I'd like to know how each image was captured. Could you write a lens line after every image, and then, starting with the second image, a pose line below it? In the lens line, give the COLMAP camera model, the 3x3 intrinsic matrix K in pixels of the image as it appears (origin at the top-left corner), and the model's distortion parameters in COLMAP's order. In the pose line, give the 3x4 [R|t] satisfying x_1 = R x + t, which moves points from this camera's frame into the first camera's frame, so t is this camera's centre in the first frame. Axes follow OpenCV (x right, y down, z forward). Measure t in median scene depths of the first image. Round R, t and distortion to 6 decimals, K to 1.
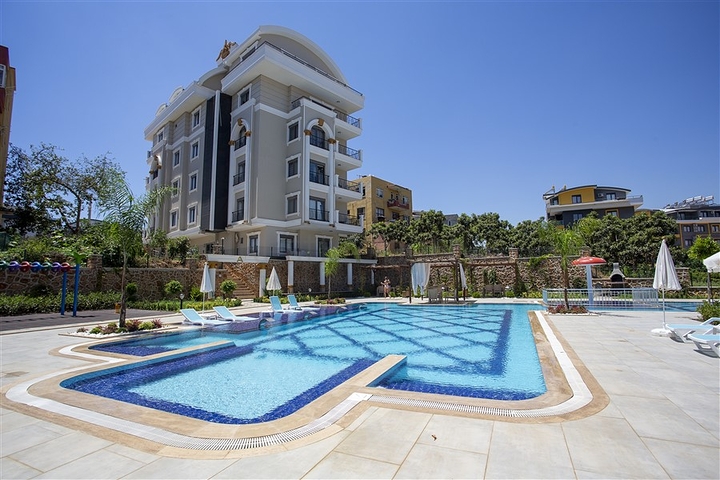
lens RADIAL K [[347.3, 0, 358.4], [0, 347.3, 242.6], [0, 0, 1]] dist [-0.065614, 0.025004]
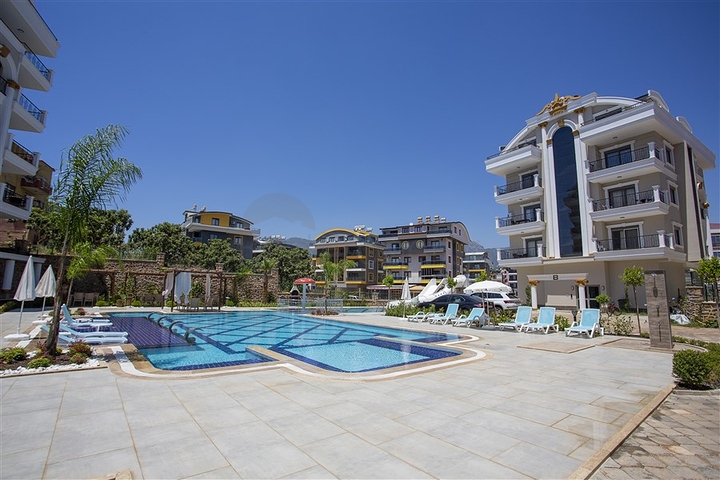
lens RADIAL K [[347.3, 0, 358.4], [0, 347.3, 242.6], [0, 0, 1]] dist [-0.065614, 0.025004]
pose [[0.447107, 0.143221, 0.882940, -0.302717], [-0.114550, 0.988138, -0.102278, 0.009407], [-0.887115, -0.055412, 0.458209, 0.059804]]
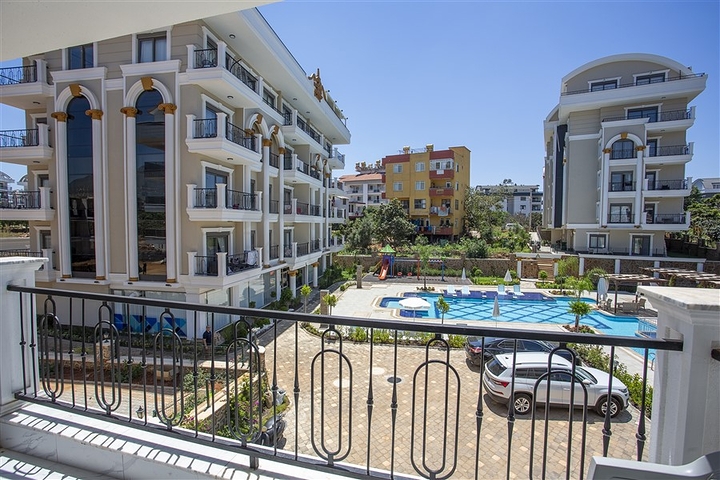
lens RADIAL K [[347.3, 0, 358.4], [0, 347.3, 242.6], [0, 0, 1]] dist [-0.065614, 0.025004]
pose [[0.254069, 0.062992, -0.965133, 0.714845], [0.090058, 0.992001, 0.088453, -0.167018], [0.962984, -0.109391, 0.246363, -0.143368]]
